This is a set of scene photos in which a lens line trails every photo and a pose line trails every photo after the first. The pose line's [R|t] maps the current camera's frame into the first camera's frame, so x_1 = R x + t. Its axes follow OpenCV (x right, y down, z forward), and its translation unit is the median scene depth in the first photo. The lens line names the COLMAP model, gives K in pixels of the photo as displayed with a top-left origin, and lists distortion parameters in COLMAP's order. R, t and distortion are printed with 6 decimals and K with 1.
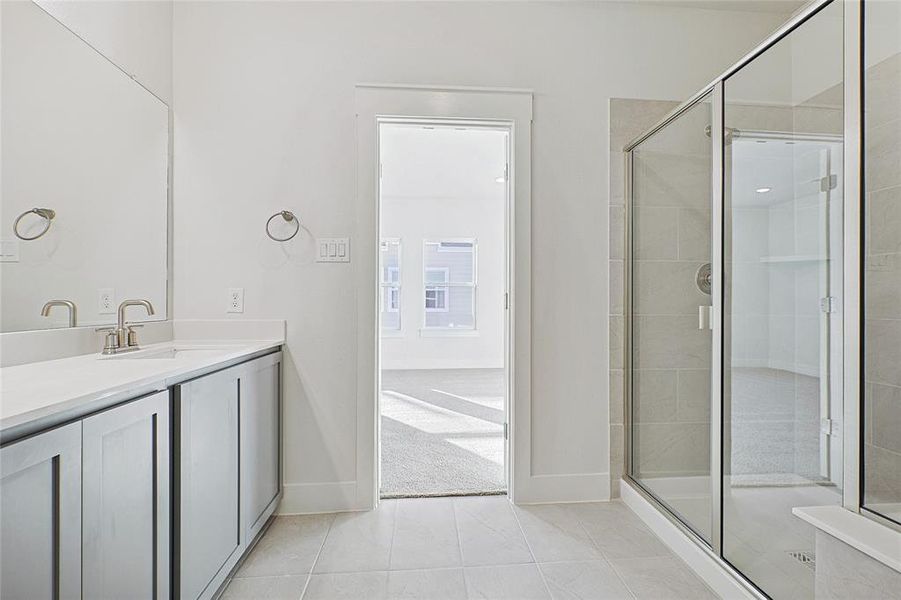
lens RADIAL K [[398.5, 0, 453.2], [0, 398.5, 298.5], [0, 0, 1]] dist [-0.002462, -0.000044]
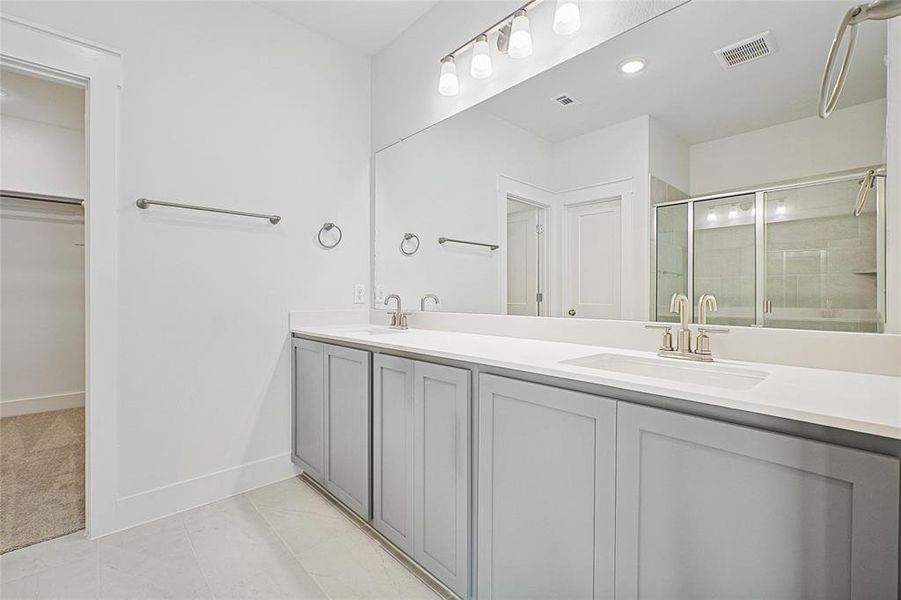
lens RADIAL K [[398.5, 0, 460.0], [0, 398.5, 296.5], [0, 0, 1]] dist [-0.002462, -0.000044]
pose [[-0.785126, -0.002812, -0.619329, 0.007778], [0.000855, 0.999984, -0.005624, 0.010386], [0.619335, -0.004945, -0.785111, 0.964122]]
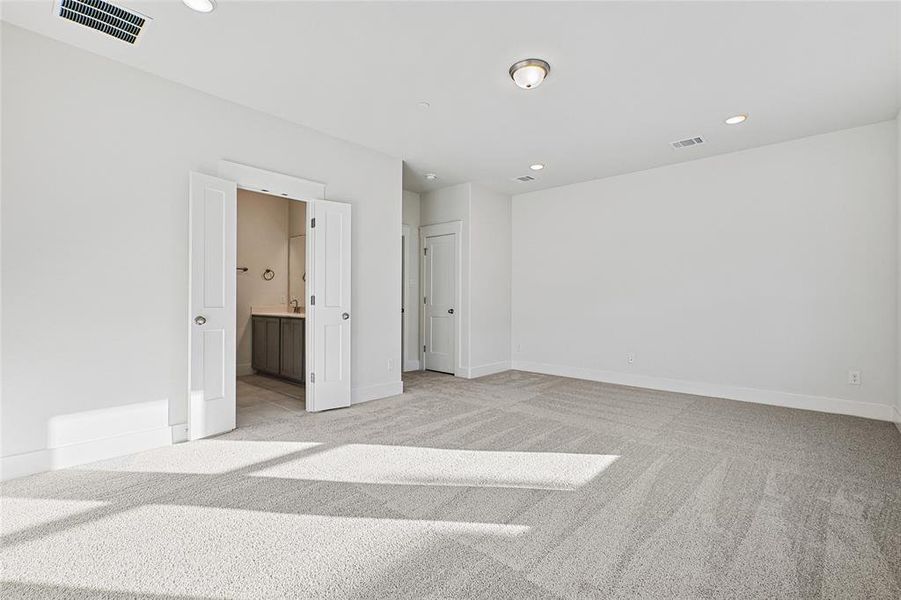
lens RADIAL K [[398.5, 0, 442.6], [0, 398.5, 294.1], [0, 0, 1]] dist [-0.002462, -0.000044]
pose [[-0.744723, -0.012727, -0.667252, 0.514524], [0.002381, 0.999761, -0.021726, 0.022905], [0.667369, -0.017769, -0.744515, 2.621693]]
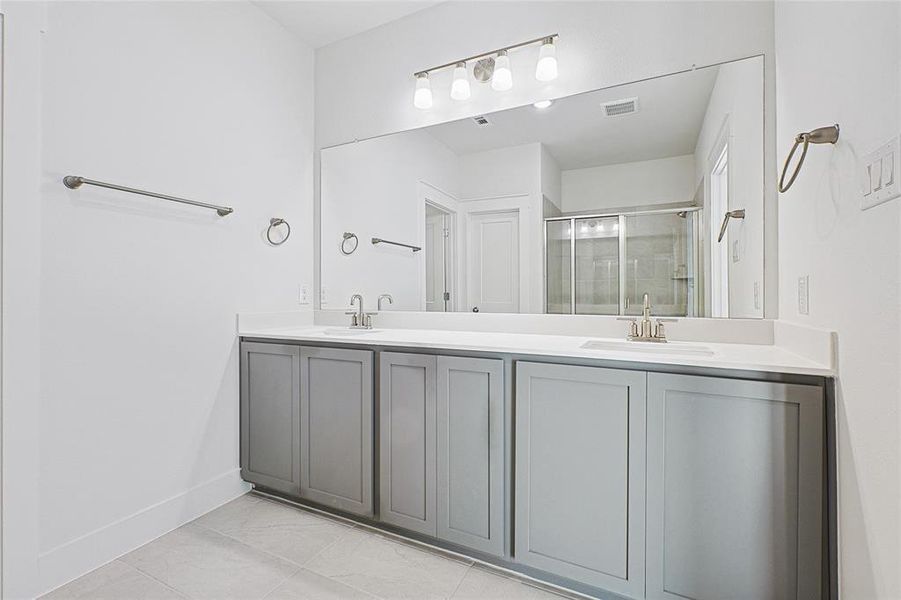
lens RADIAL K [[398.5, 0, 455.4], [0, 398.5, 295.2], [0, 0, 1]] dist [-0.002462, -0.000044]
pose [[-0.505601, -0.000022, -0.862767, 0.272522], [0.005044, 0.999983, -0.002982, 0.005195], [0.862753, -0.005860, -0.505592, 0.788733]]
